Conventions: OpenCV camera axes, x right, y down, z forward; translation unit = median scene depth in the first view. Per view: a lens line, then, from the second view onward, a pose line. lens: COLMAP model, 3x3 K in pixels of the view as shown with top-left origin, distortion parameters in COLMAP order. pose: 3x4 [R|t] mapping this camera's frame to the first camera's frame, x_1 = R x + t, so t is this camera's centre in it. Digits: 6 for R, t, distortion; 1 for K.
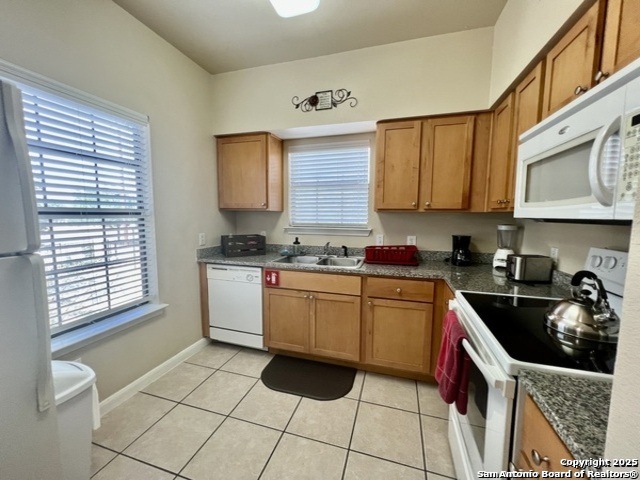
lens RADIAL K [[259.3, 0, 323.3], [0, 259.3, 242.8], [0, 0, 1]] dist [0.008130, 0.000315]
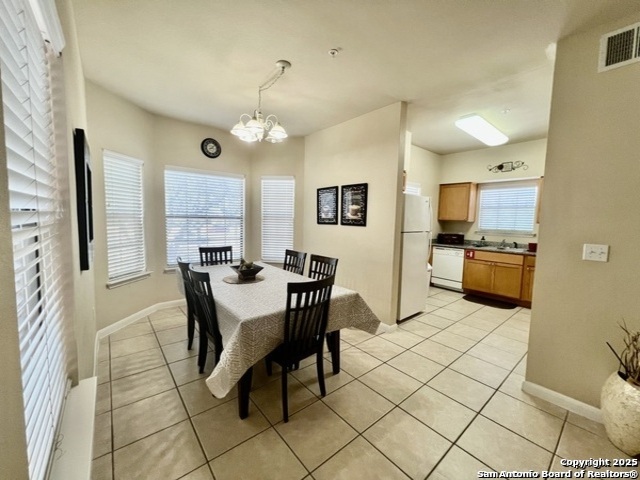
lens RADIAL K [[259.3, 0, 323.2], [0, 259.3, 241.3], [0, 0, 1]] dist [0.008130, 0.000315]
pose [[0.837353, 0.057935, -0.543585, -0.055420], [-0.075729, 0.997074, -0.010388, 0.137625], [0.541392, 0.049864, 0.839290, -1.333878]]
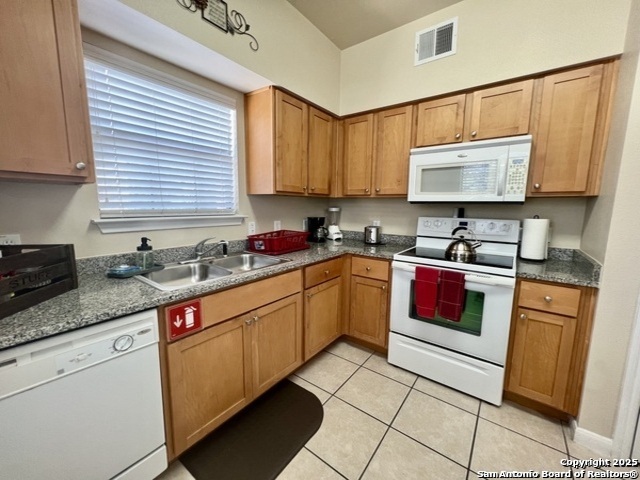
lens RADIAL K [[259.3, 0, 317.0], [0, 259.3, 241.4], [0, 0, 1]] dist [0.008130, 0.000315]
pose [[0.341689, -0.135638, 0.929974, -0.540725], [0.093009, 0.989553, 0.110155, -0.044736], [-0.935199, 0.048857, 0.350735, 0.548039]]
